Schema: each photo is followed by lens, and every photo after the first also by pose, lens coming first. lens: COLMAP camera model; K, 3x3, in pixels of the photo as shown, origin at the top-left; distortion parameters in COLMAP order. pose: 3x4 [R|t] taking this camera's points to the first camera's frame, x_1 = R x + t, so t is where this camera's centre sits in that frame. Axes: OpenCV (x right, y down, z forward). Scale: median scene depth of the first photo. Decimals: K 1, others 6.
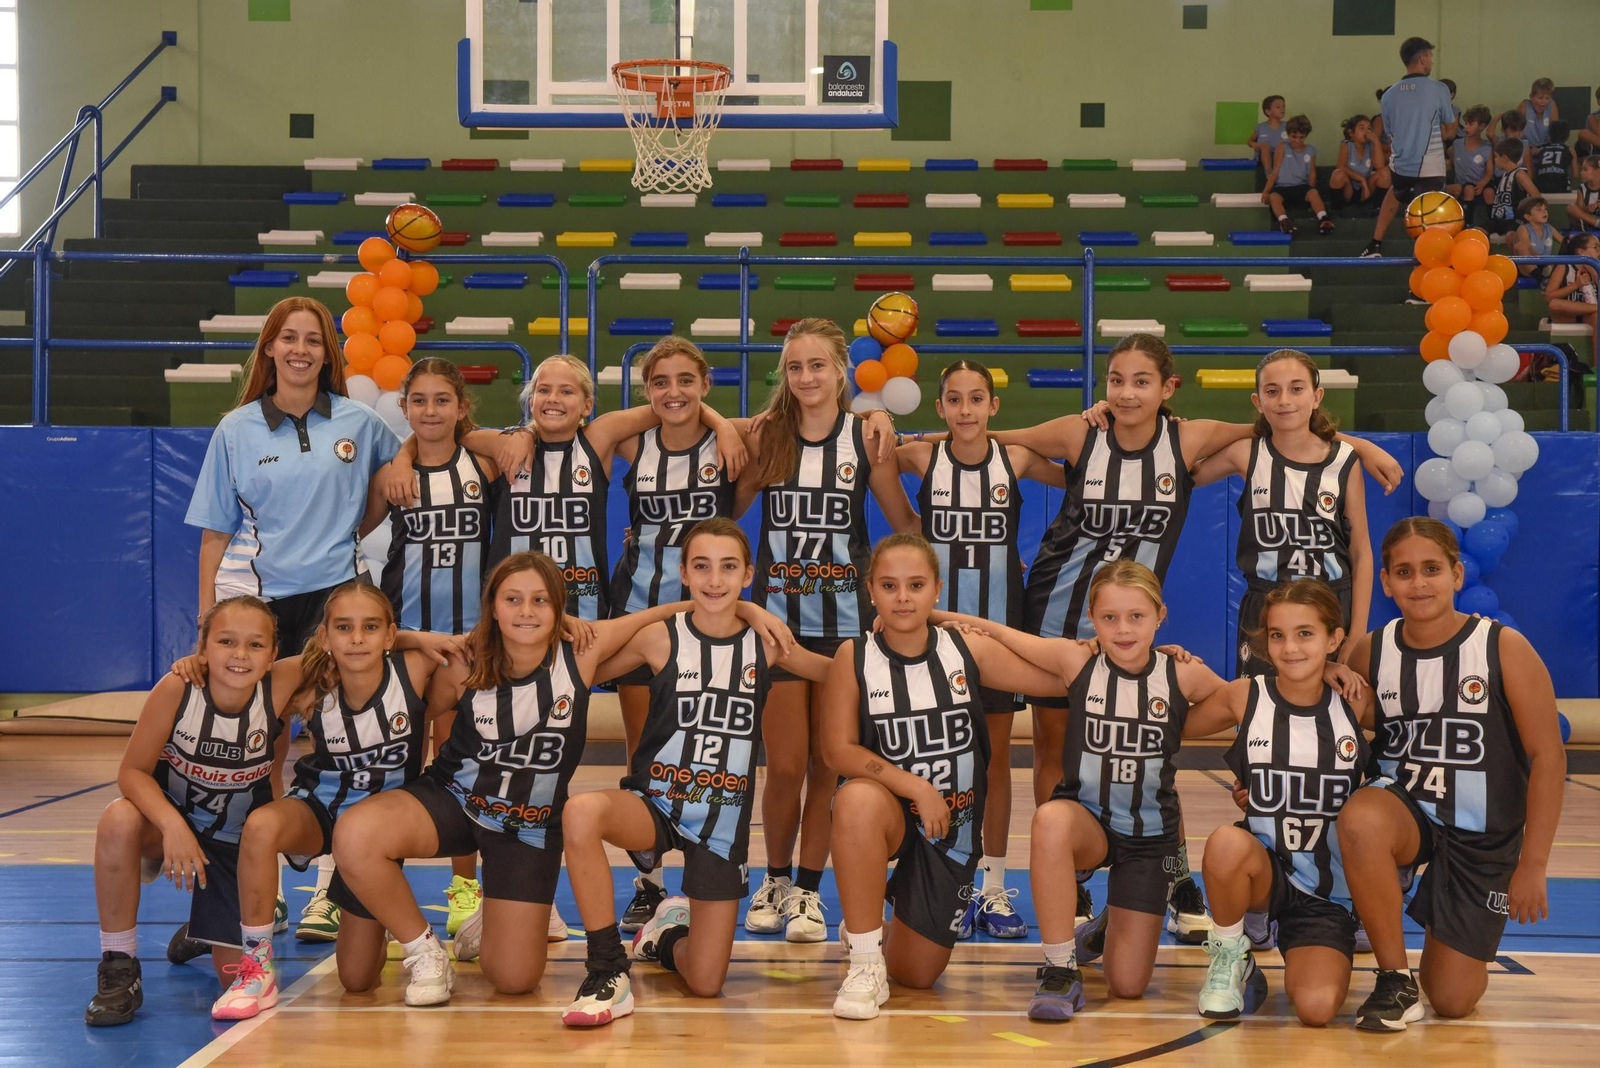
lens RADIAL K [[2421.8, 0, 800.0], [0, 2421.8, 534.0], [0, 0, 1]] dist [0.133469, 0.170755]
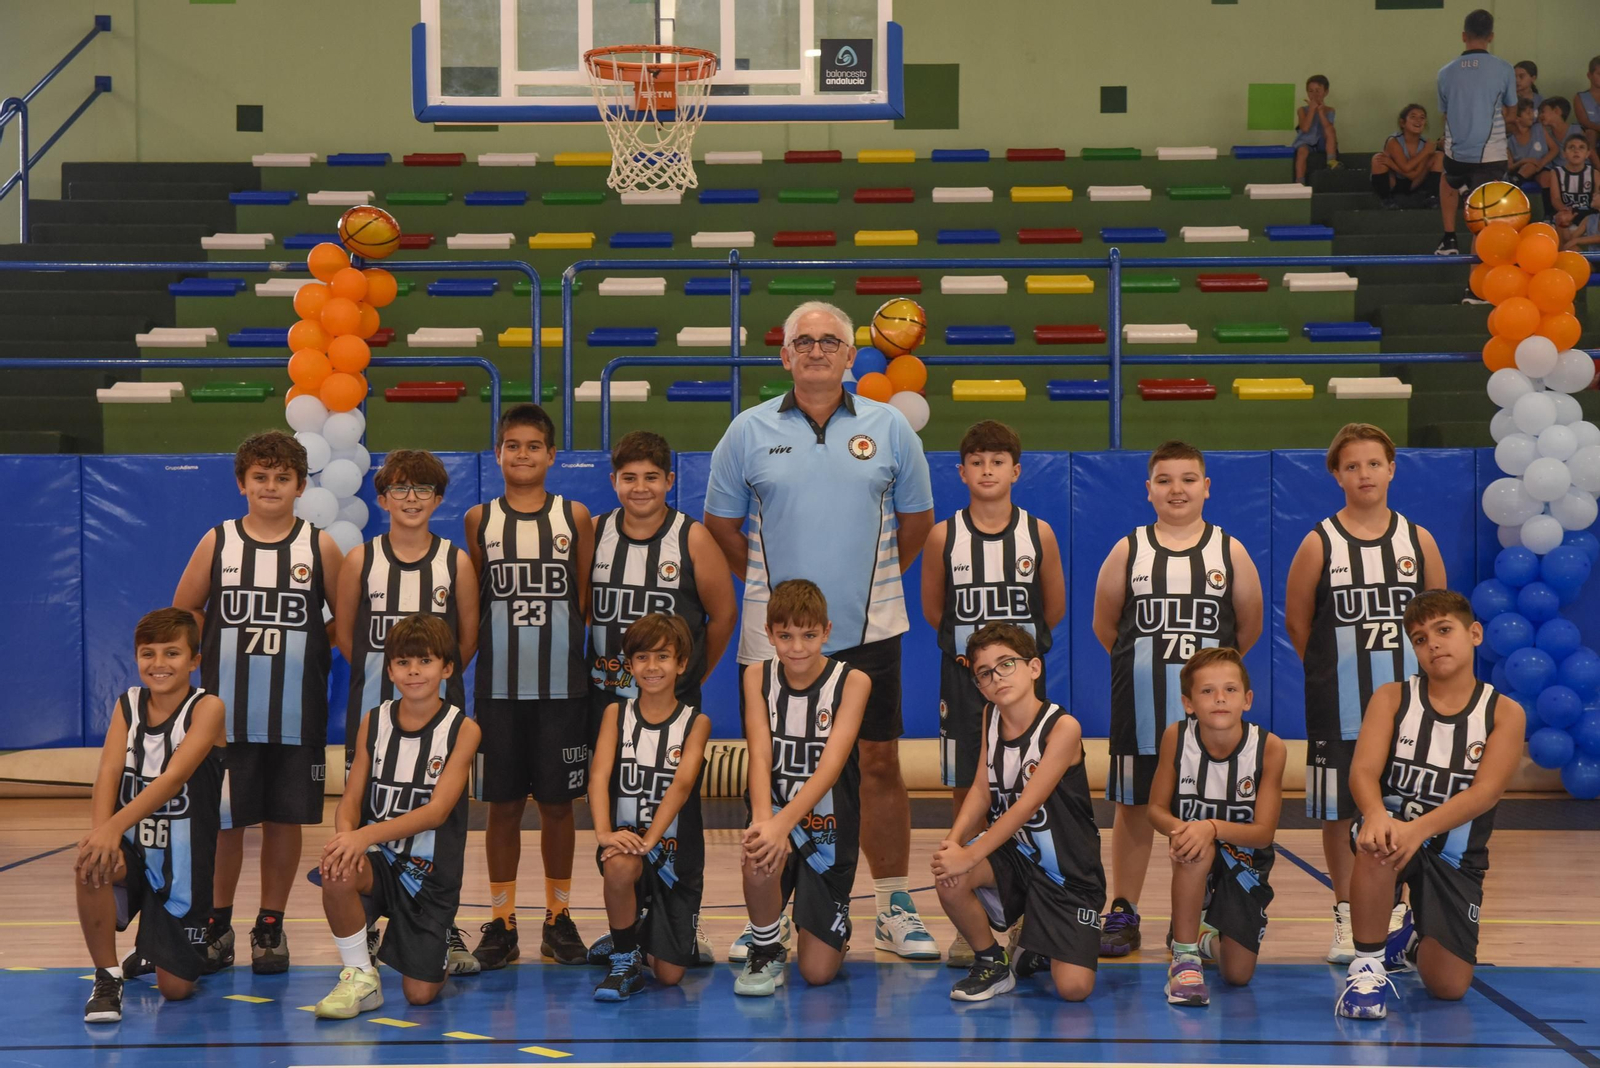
lens RADIAL K [[2575.1, 0, 800.0], [0, 2575.1, 534.0], [0, 0, 1]] dist [0.149738, 0.320420]
pose [[0.999959, -0.008981, 0.000927, -0.000261], [0.008984, 0.999952, -0.003817, -0.007318], [-0.000893, 0.003825, 0.999992, 0.032114]]
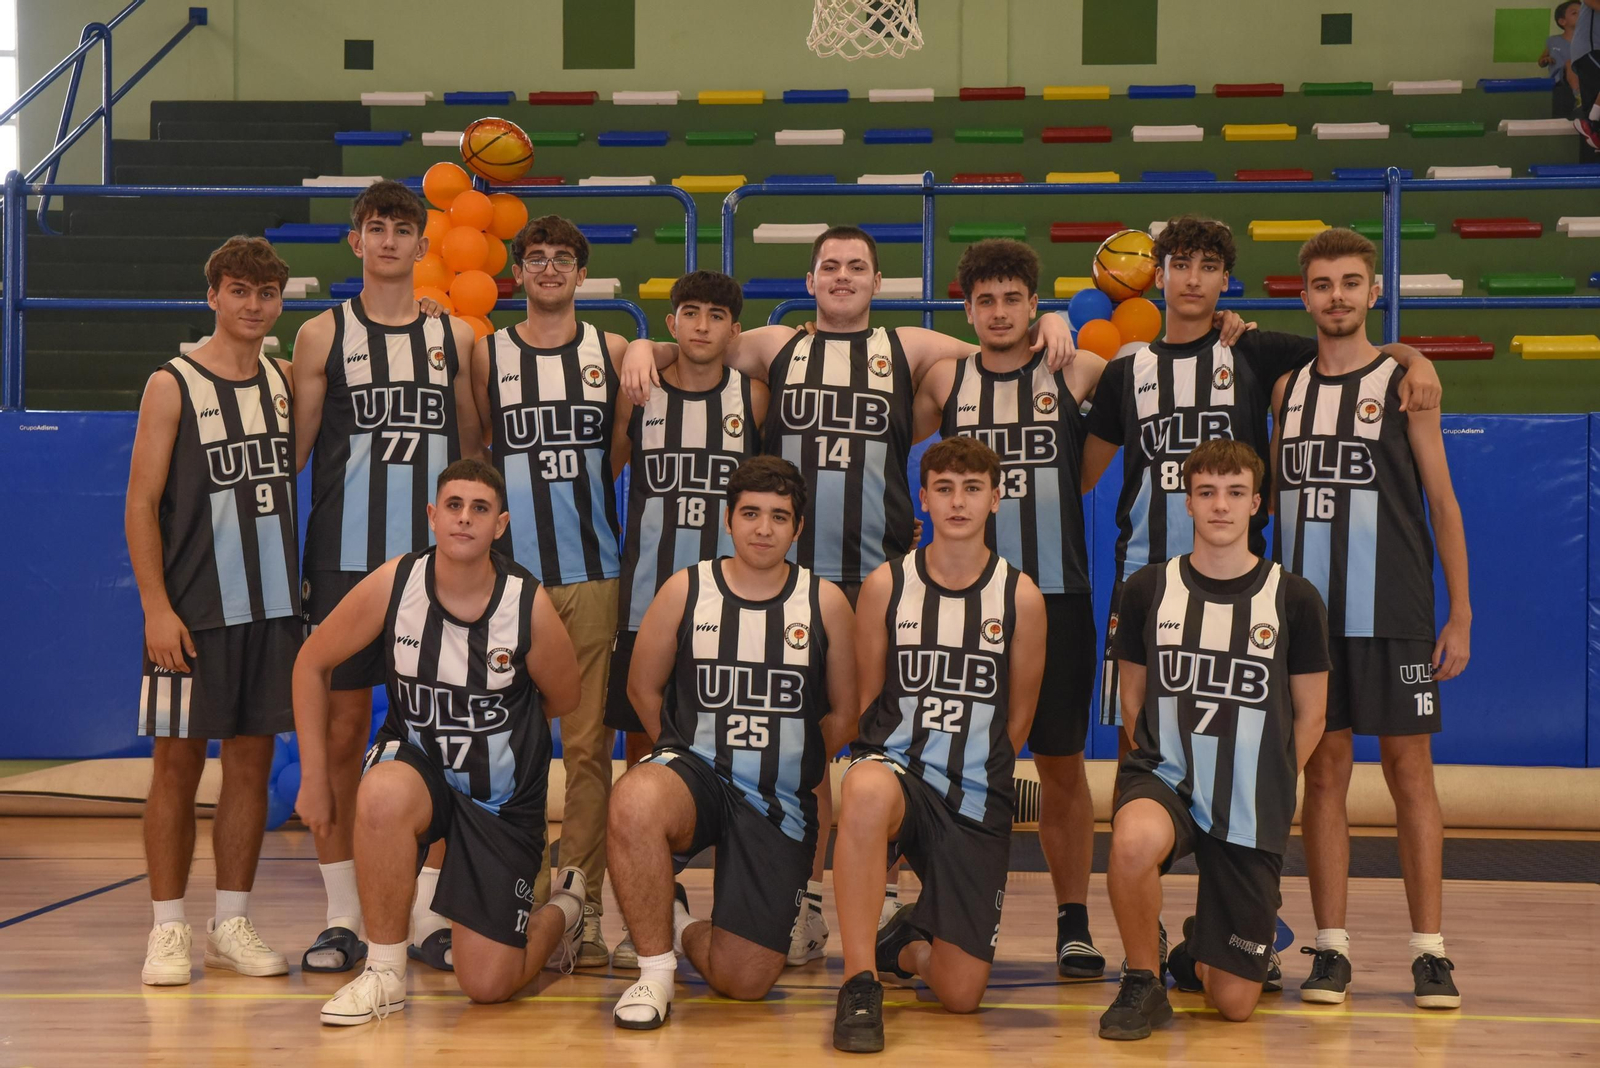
lens RADIAL K [[2575.1, 0, 800.0], [0, 2575.1, 534.0], [0, 0, 1]] dist [0.149738, 0.320420]
pose [[0.999225, -0.001171, -0.039333, -0.027791], [0.000830, 0.999962, -0.008683, 0.001480], [0.039341, 0.008644, 0.999188, 0.171954]]
